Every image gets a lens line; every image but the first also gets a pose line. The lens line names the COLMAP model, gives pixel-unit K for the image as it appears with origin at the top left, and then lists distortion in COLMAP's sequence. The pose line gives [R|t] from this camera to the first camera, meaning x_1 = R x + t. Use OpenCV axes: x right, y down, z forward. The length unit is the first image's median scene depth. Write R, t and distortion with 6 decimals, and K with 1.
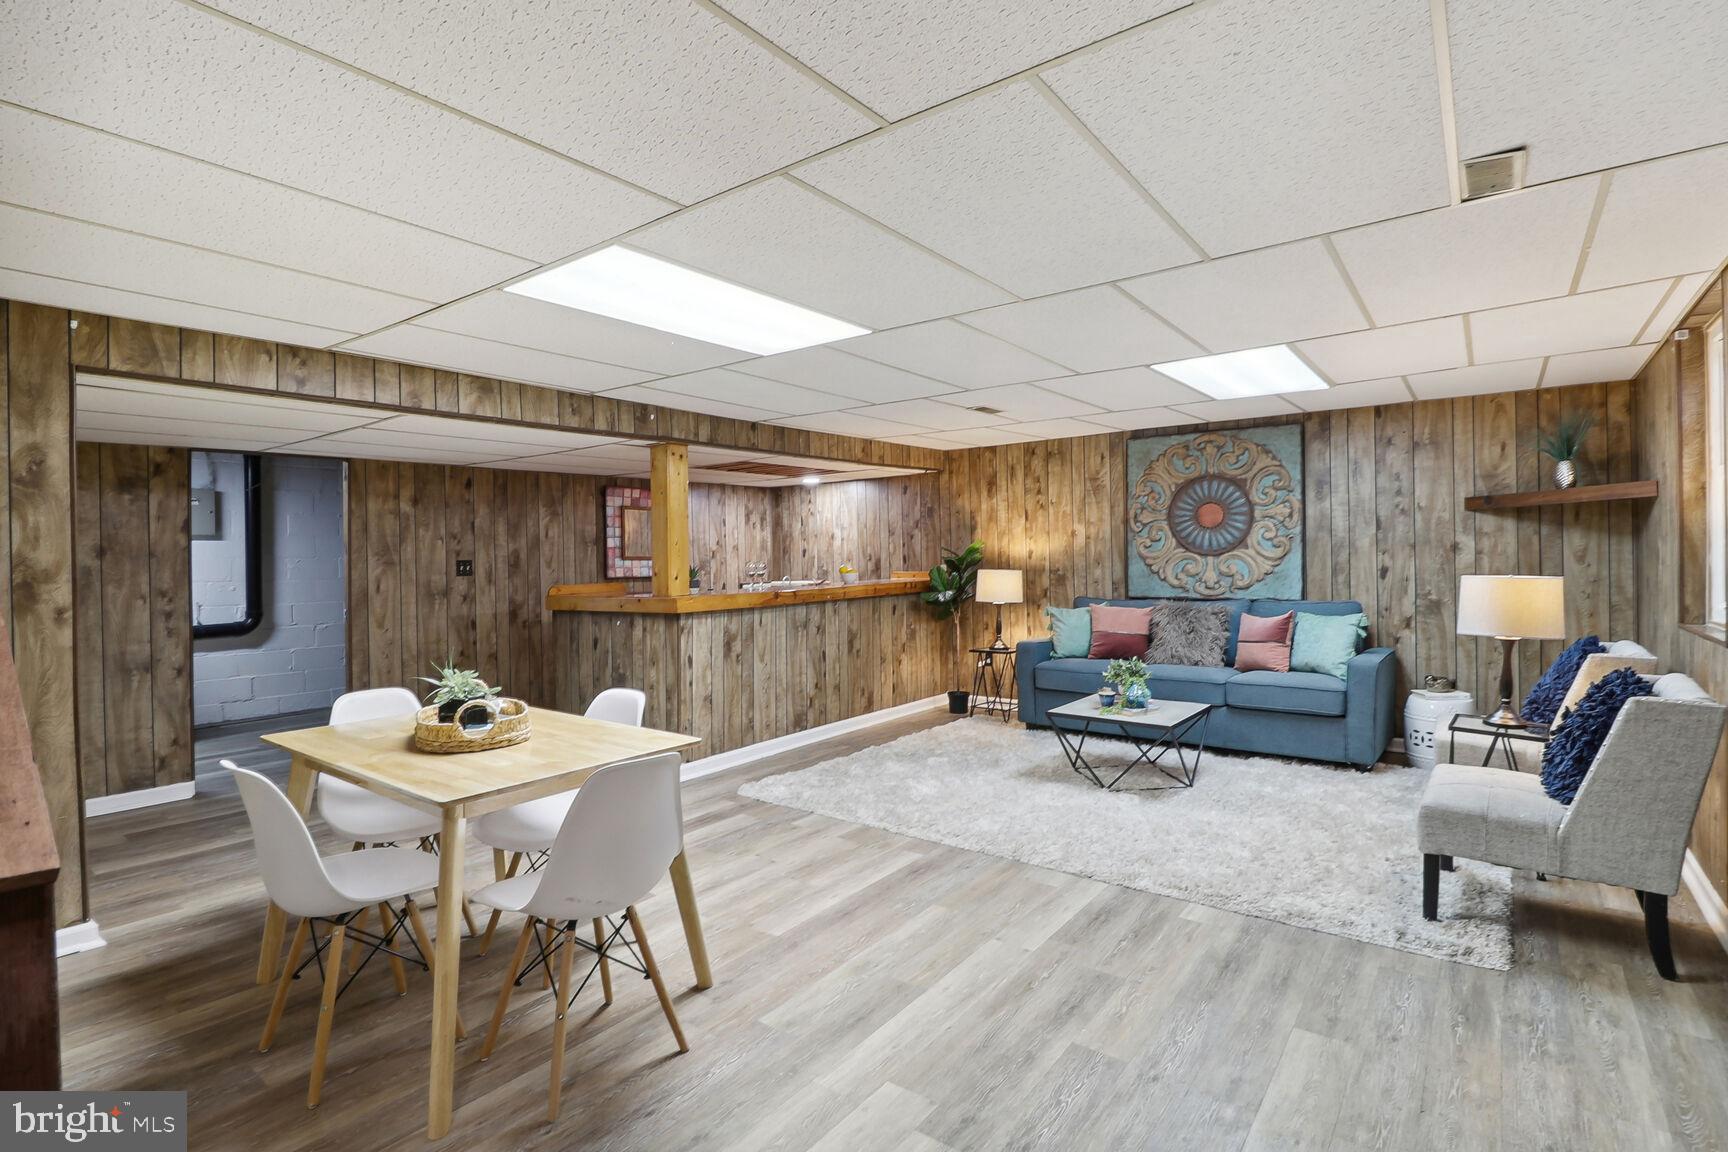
lens RADIAL K [[826.0, 0, 860.3], [0, 826.0, 564.7], [0, 0, 1]] dist [-0.006249, 0.001094]
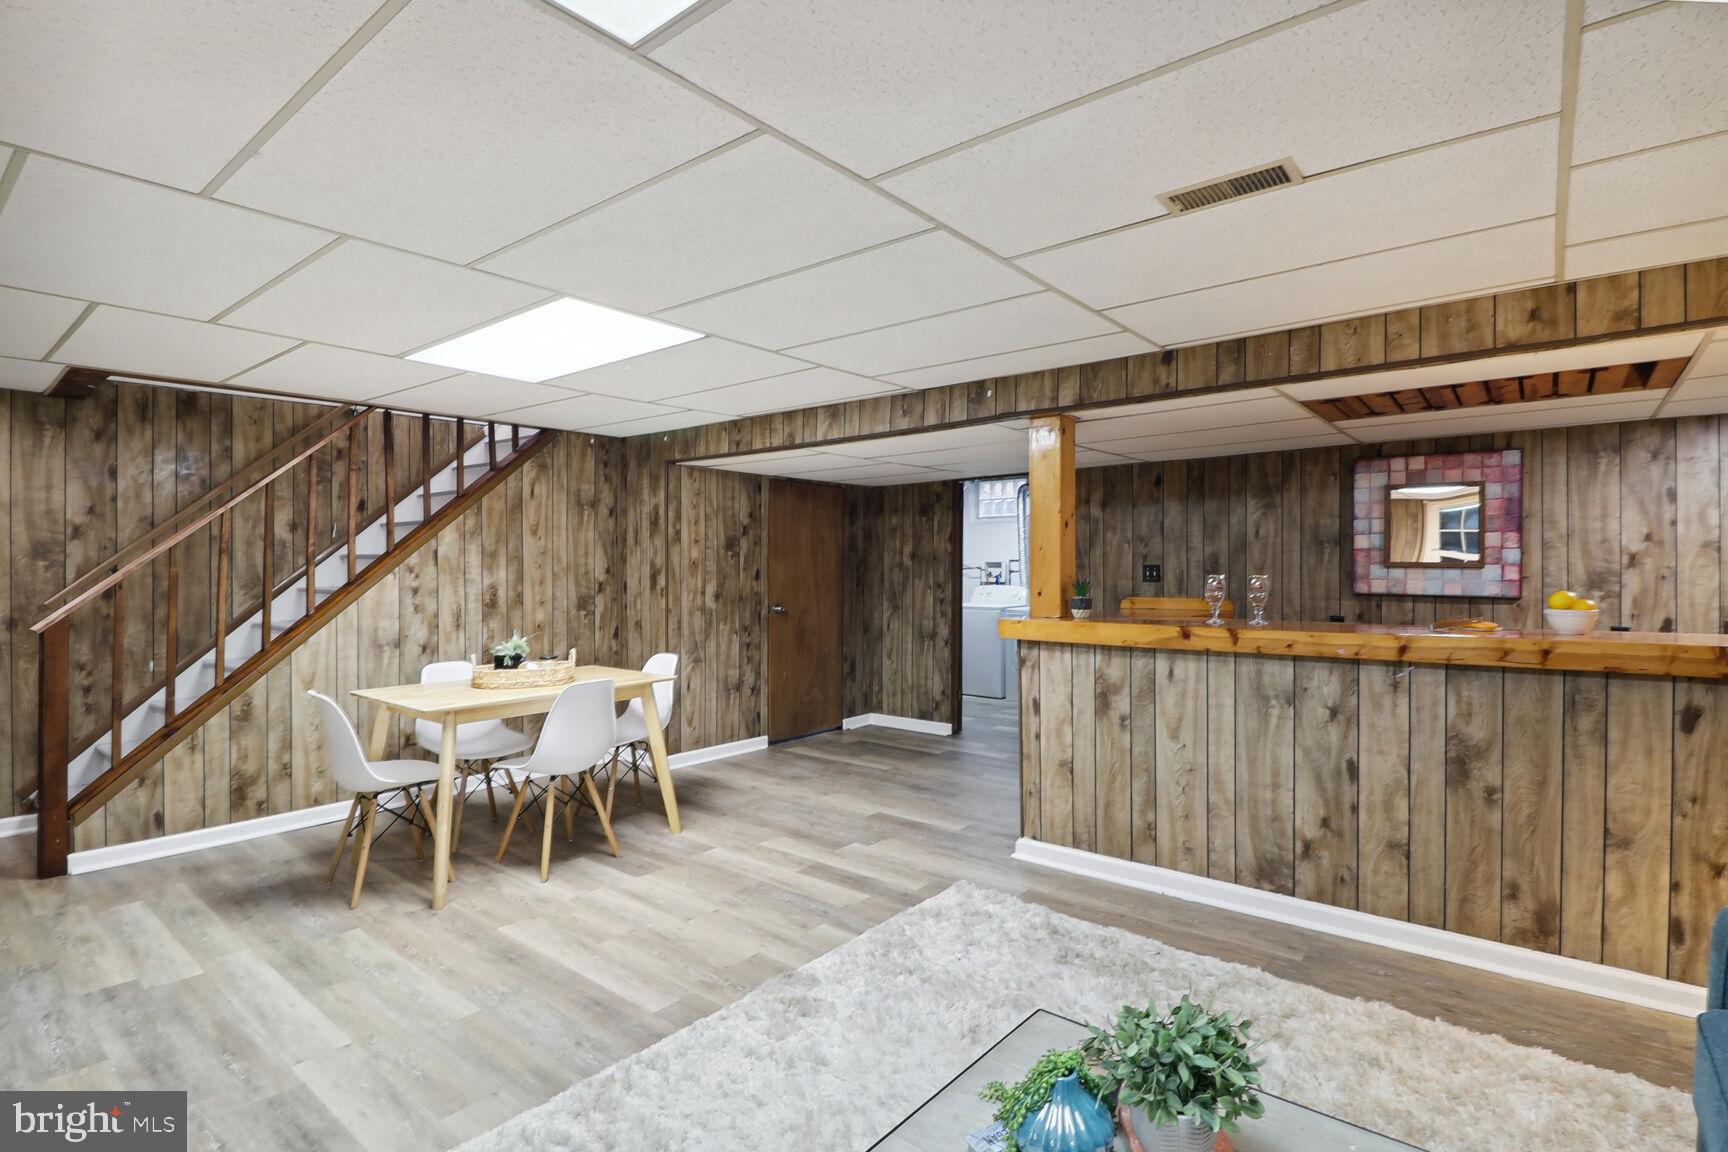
lens RADIAL K [[826.0, 0, 860.0], [0, 826.0, 566.0], [0, 0, 1]] dist [-0.006249, 0.001094]
pose [[-0.014092, 0.017968, -0.999739, 0.449540], [-0.008364, 0.999801, 0.018087, -0.018419], [0.999866, 0.008617, -0.013939, 0.704572]]
